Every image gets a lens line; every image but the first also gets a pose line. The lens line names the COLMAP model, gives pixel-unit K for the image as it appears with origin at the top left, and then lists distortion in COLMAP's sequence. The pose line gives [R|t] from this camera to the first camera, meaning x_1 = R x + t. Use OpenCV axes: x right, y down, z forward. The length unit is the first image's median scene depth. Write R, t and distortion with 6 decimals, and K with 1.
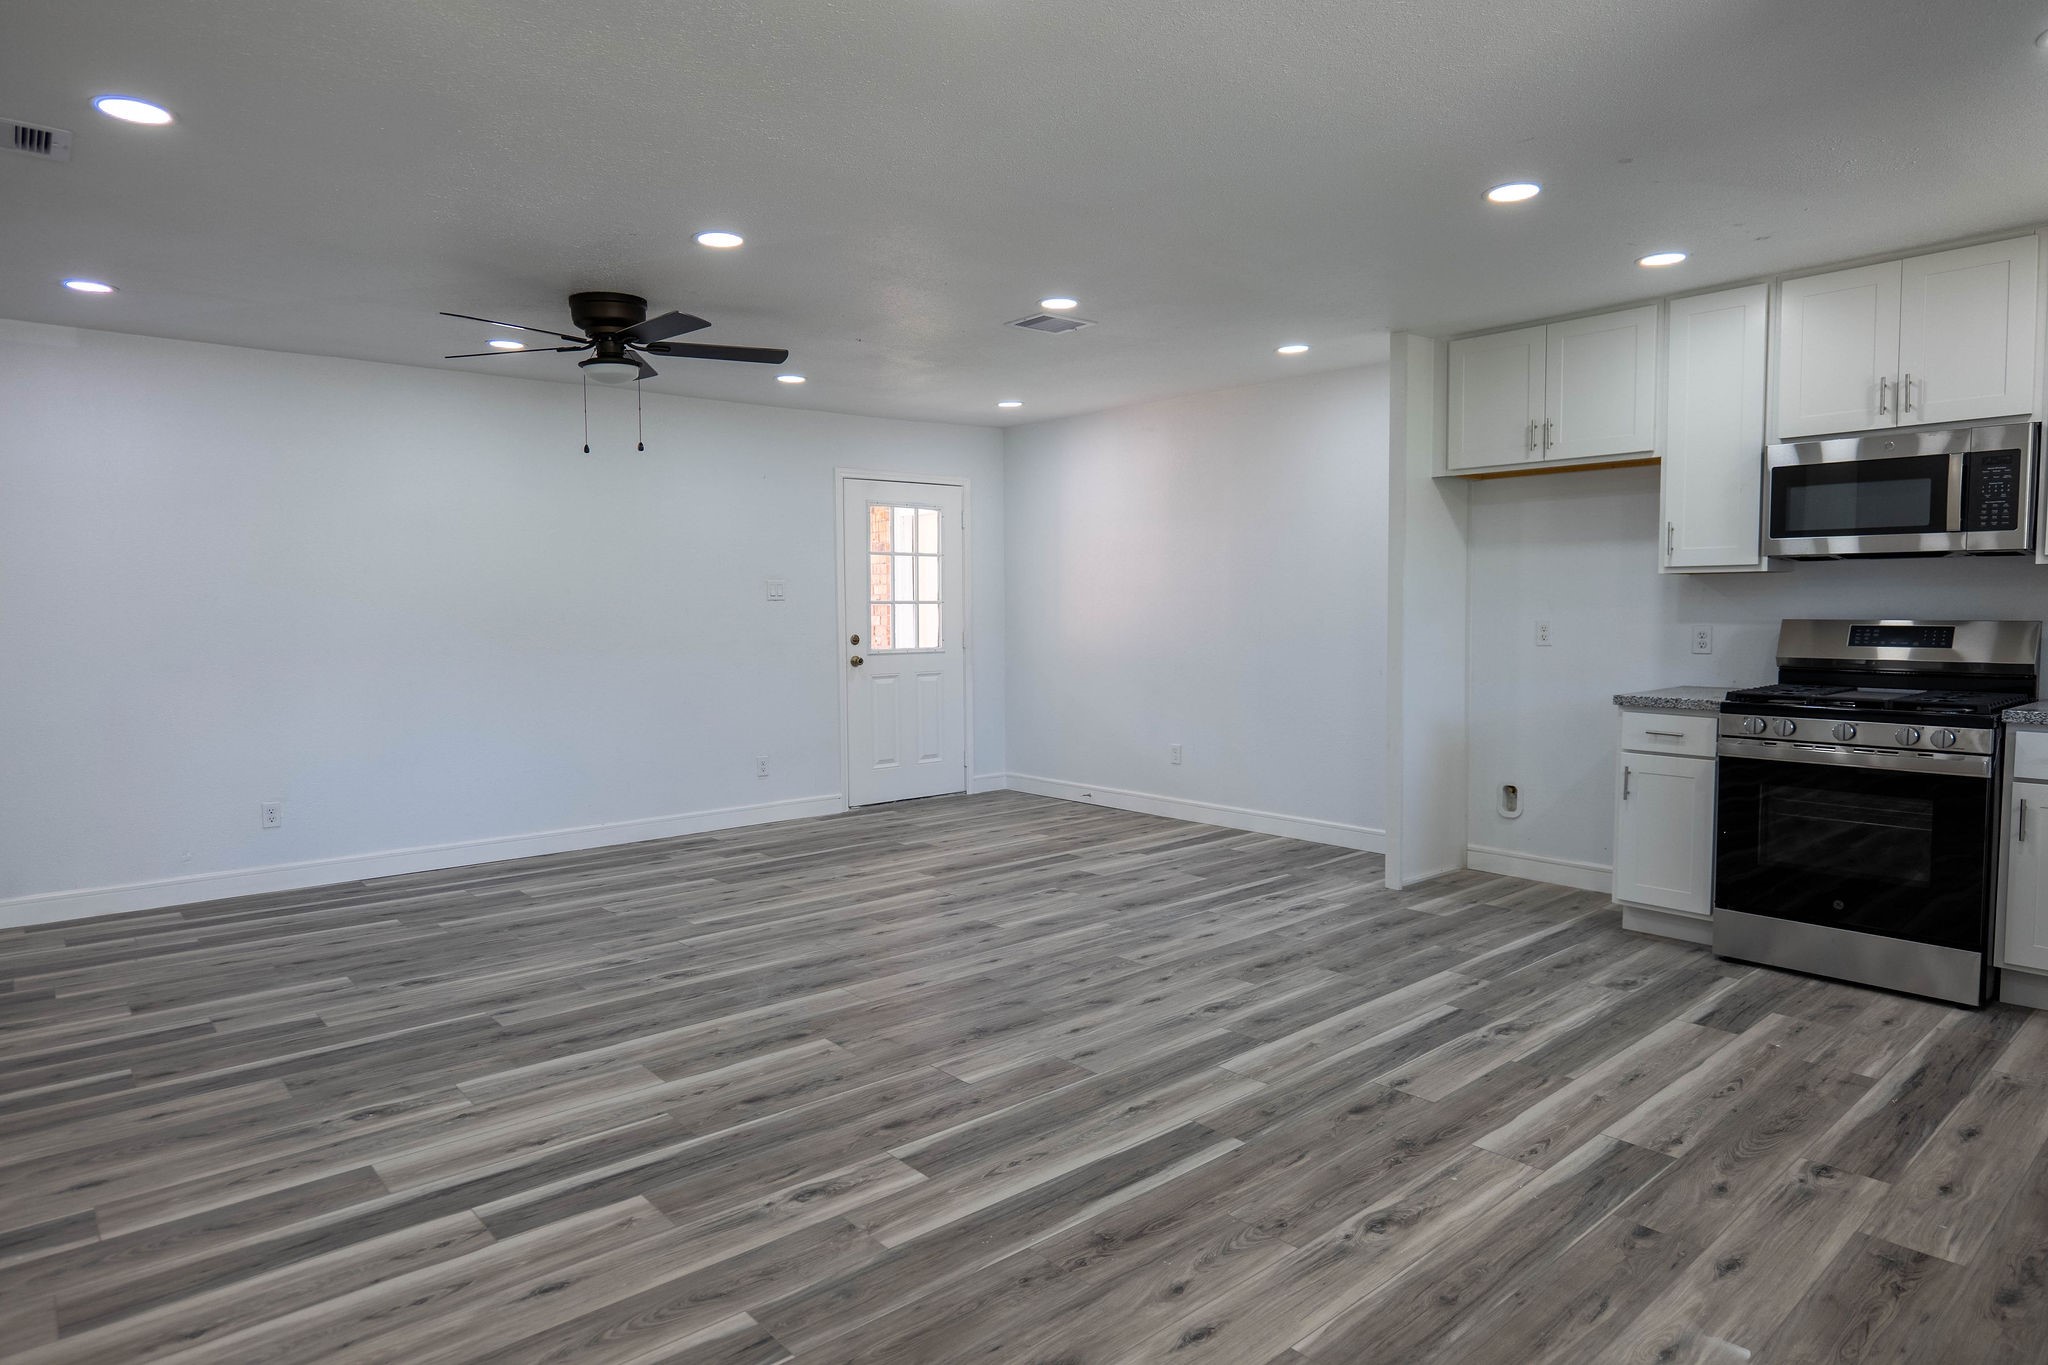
lens RADIAL K [[1198.2, 0, 1037.7], [0, 1198.2, 674.6], [0, 0, 1]] dist [-0.034145, 0.019257]
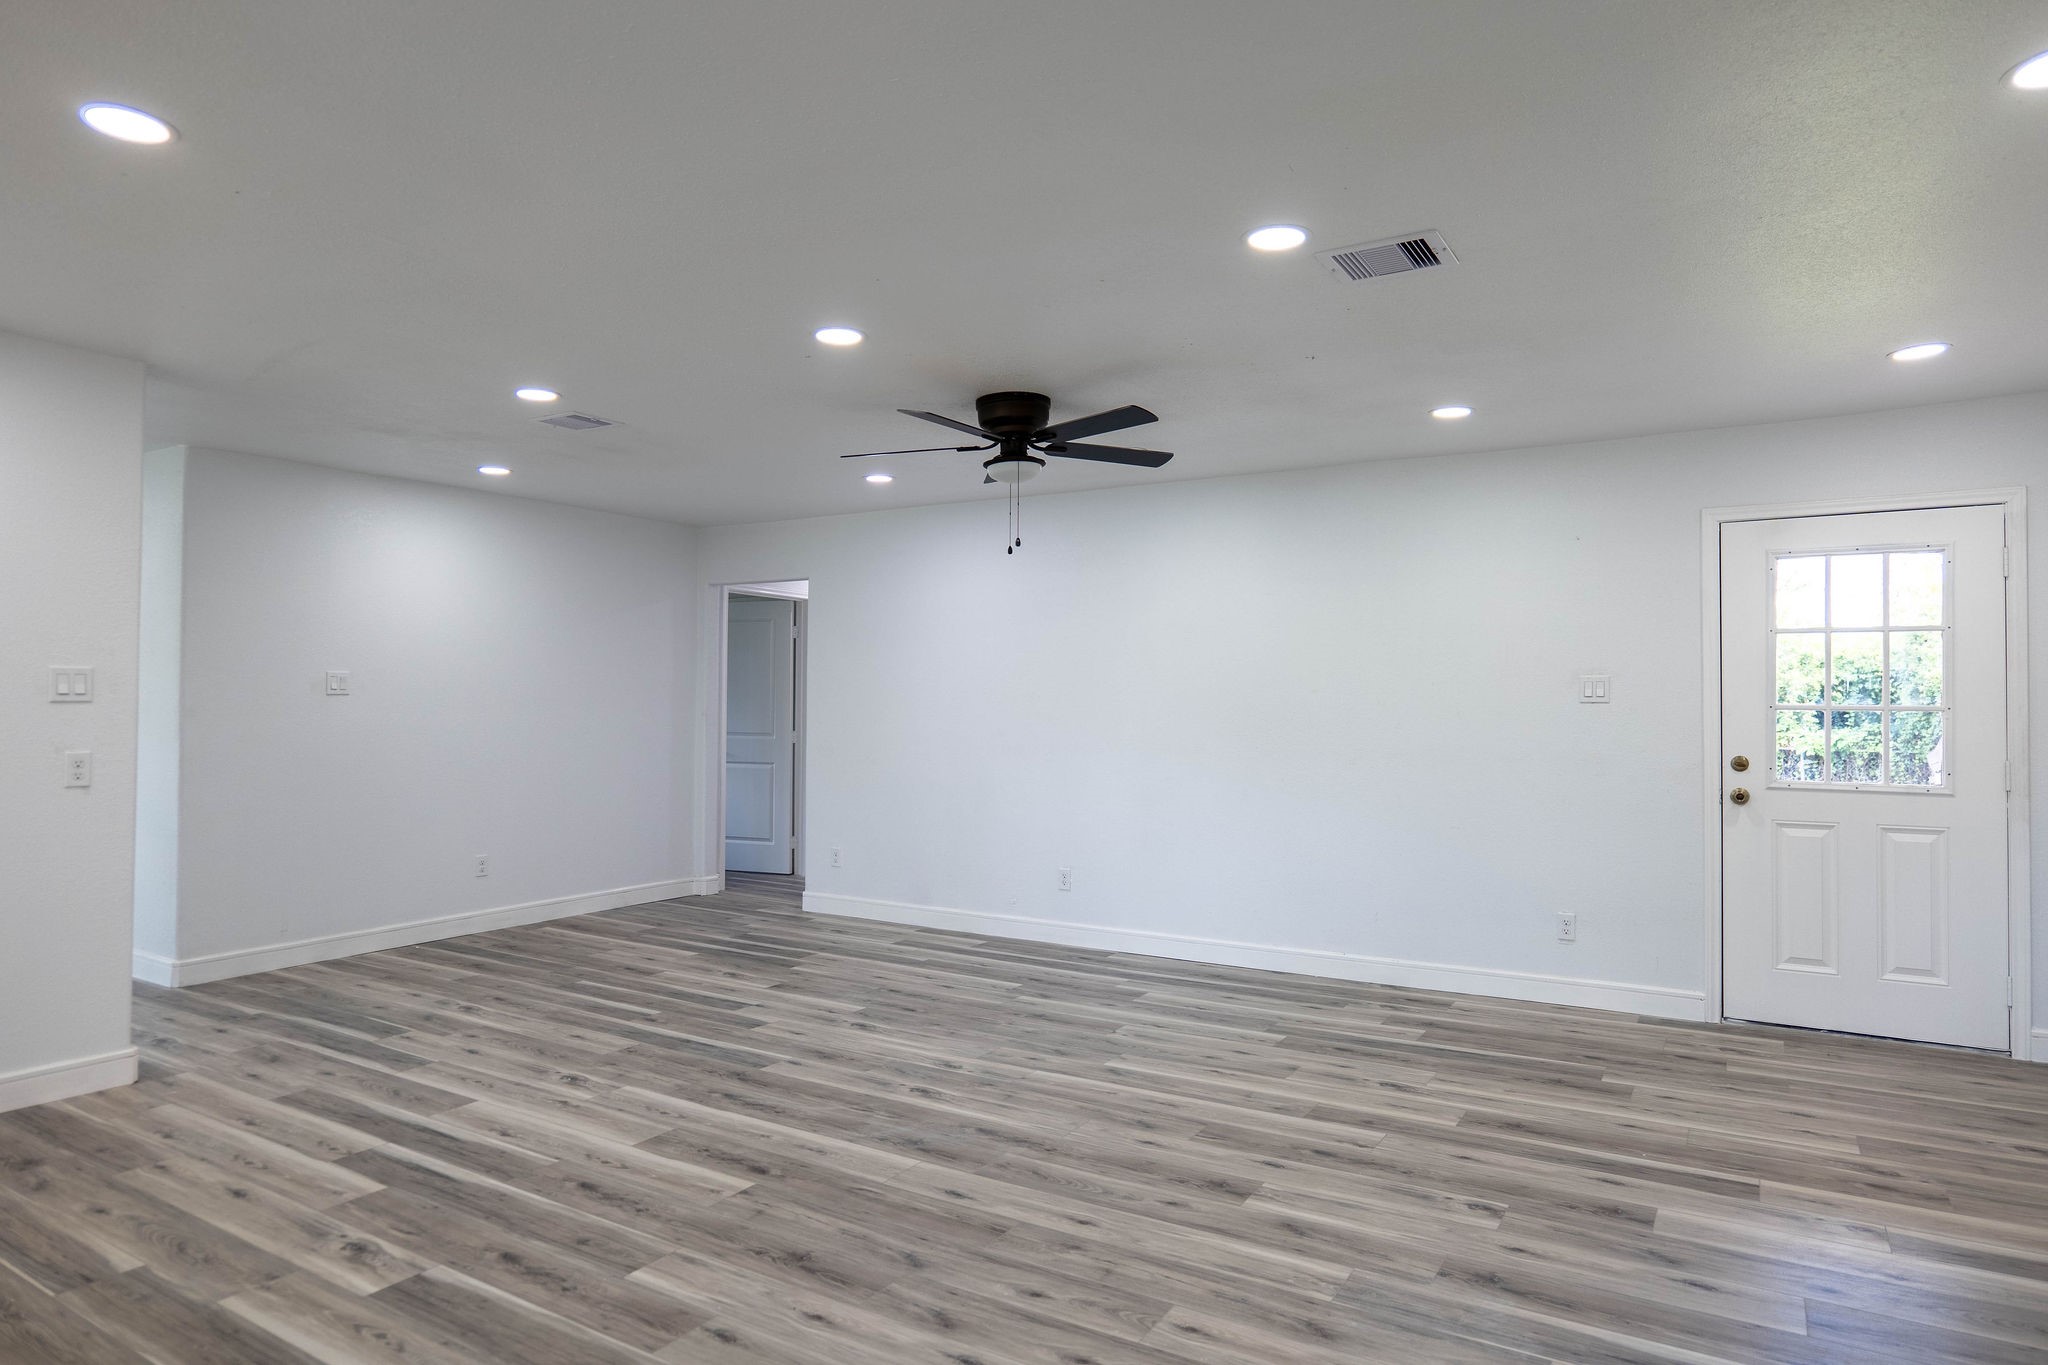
lens RADIAL K [[1198.2, 0, 1020.0], [0, 1198.2, 688.8], [0, 0, 1]] dist [-0.034145, 0.019257]
pose [[0.294174, -0.003964, -0.955744, 0.665561], [-0.066399, 0.997490, -0.024574, -0.053012], [0.953443, 0.070690, 0.293172, 0.808498]]
